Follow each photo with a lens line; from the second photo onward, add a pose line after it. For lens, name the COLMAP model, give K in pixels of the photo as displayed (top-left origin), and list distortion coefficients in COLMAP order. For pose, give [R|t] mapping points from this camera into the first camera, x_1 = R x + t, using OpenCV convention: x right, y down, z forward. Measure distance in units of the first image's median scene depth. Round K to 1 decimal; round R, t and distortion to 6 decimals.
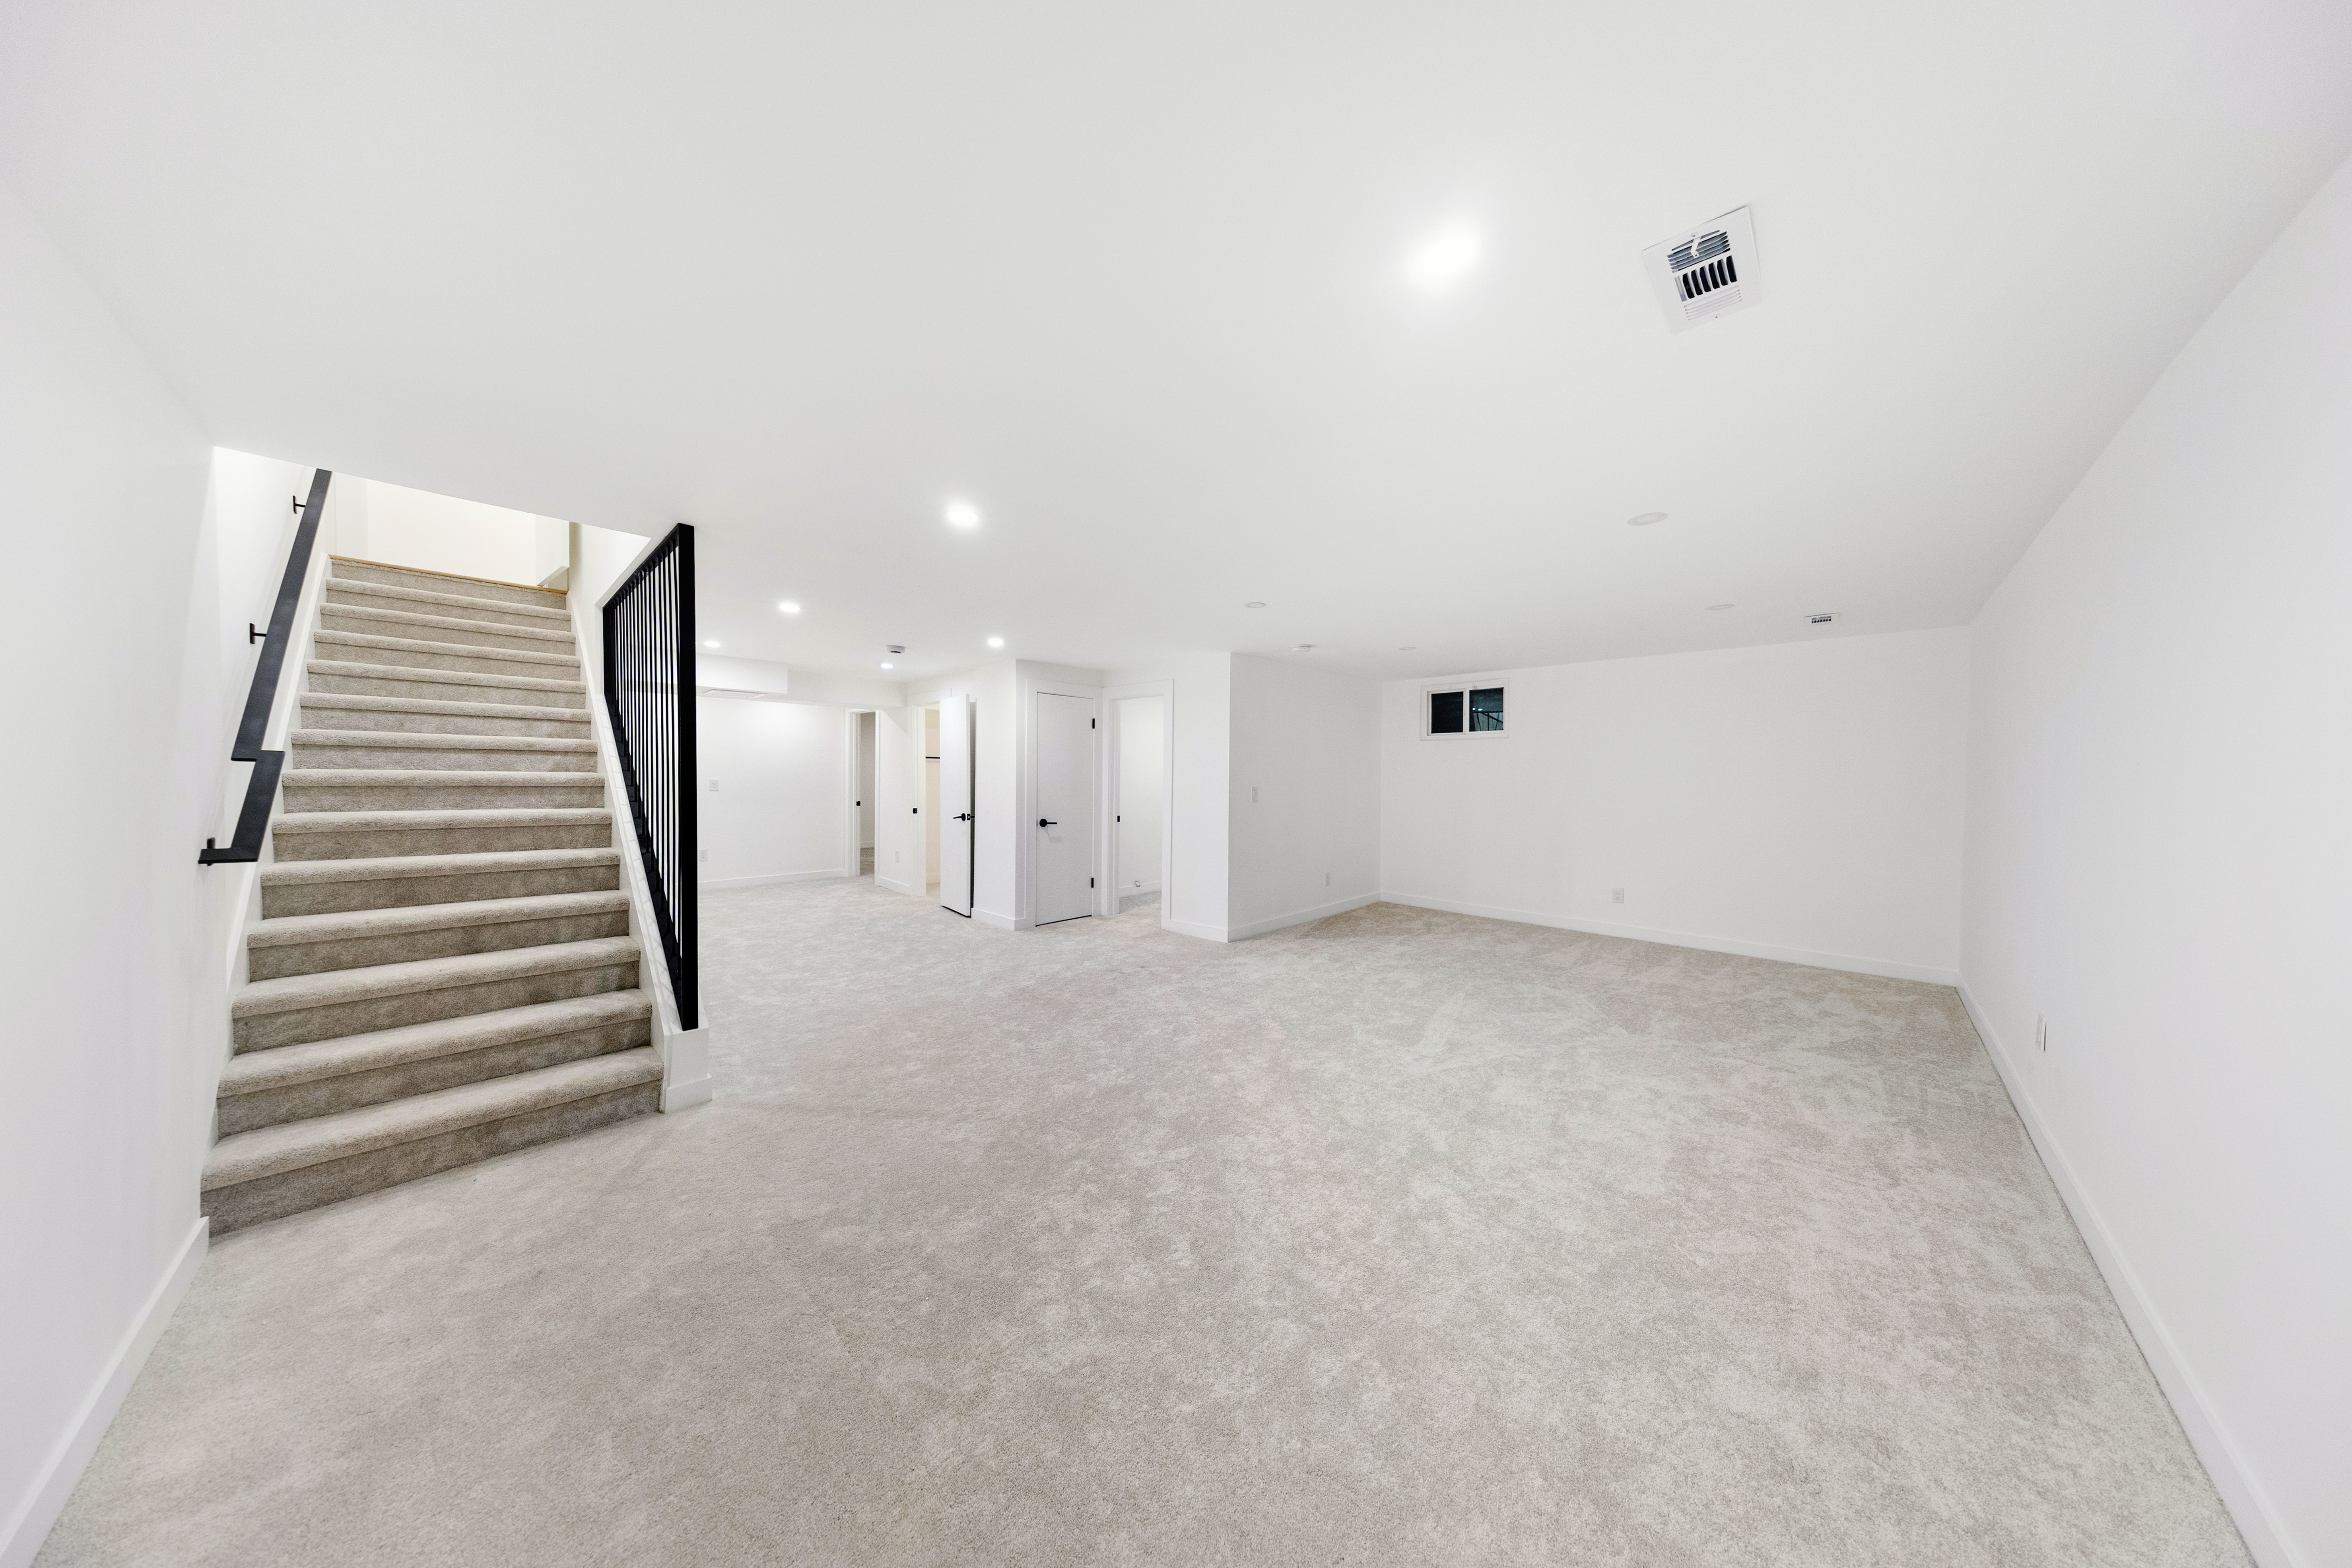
lens RADIAL K [[679.8, 0, 1176.0], [0, 679.8, 784.0], [0, 0, 1]] dist [-0.000281, -0.000024]
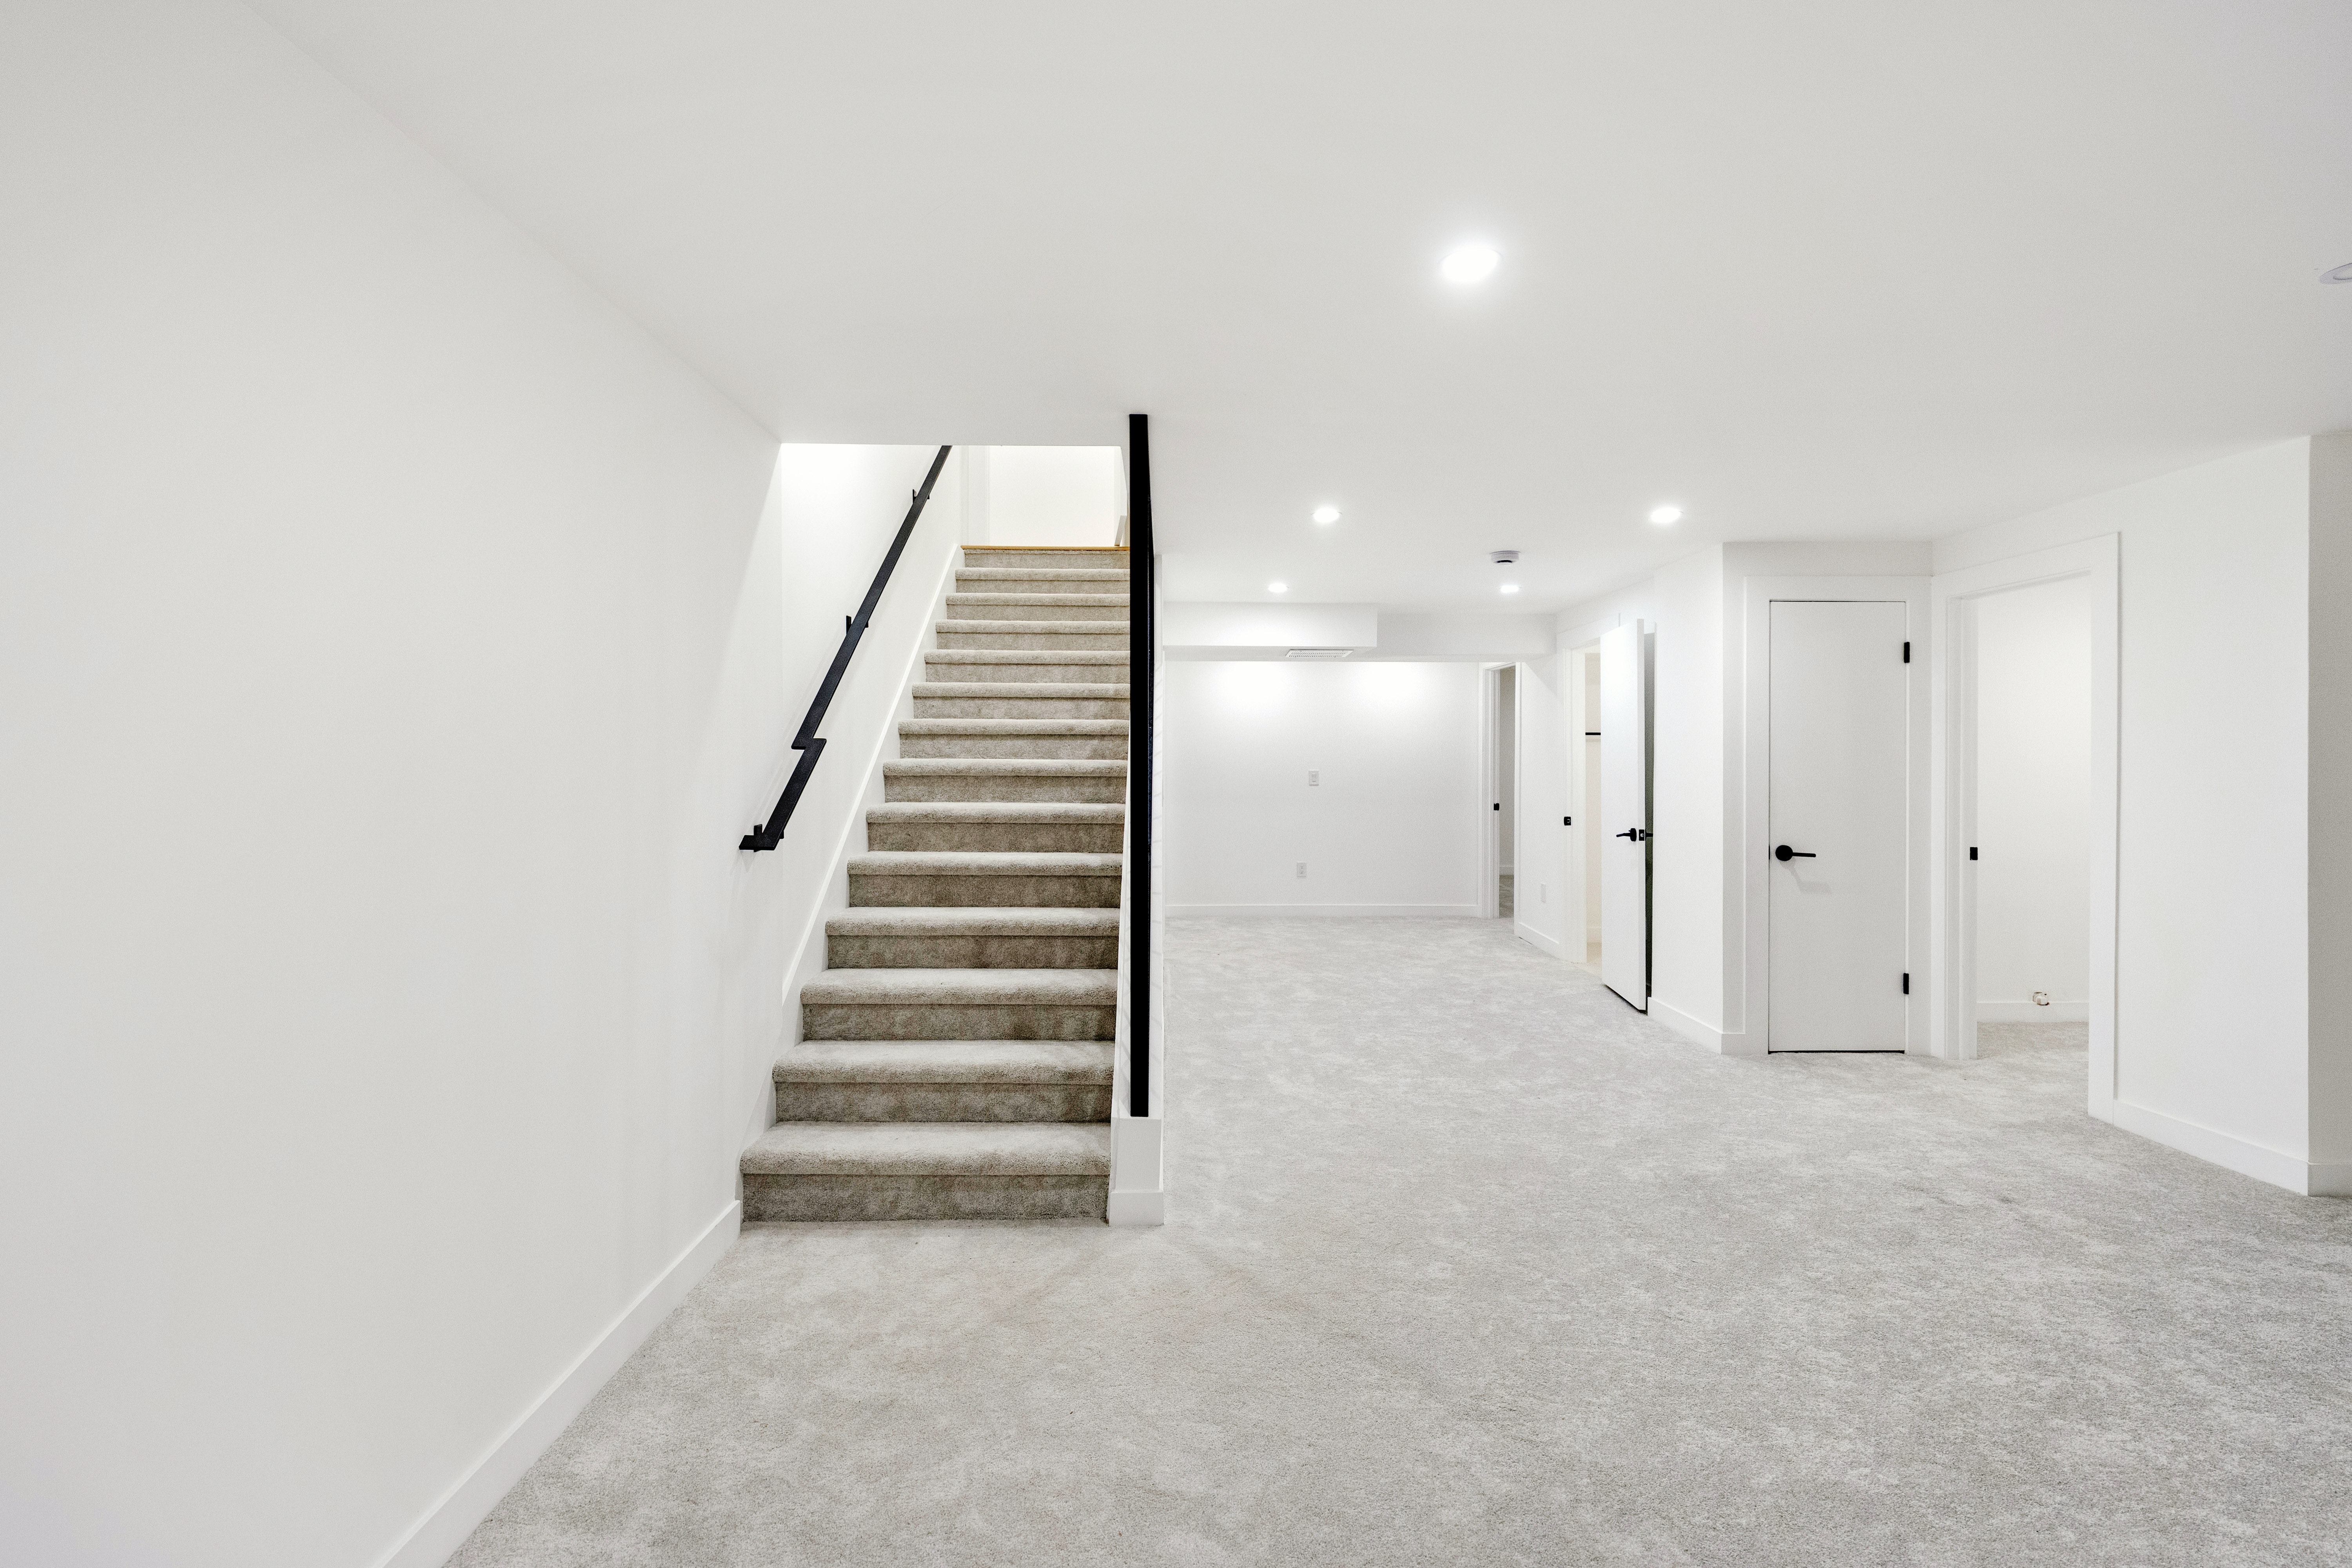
lens RADIAL K [[1039.7, 0, 1172.8], [0, 1039.7, 756.6], [0, 0, 1]] dist [0.018064, -0.008938]
pose [[0.702261, -0.010829, -0.711837, 0.077796], [-0.004544, 0.999796, -0.019693, 0.003304], [0.711905, 0.017064, 0.702069, 0.206128]]
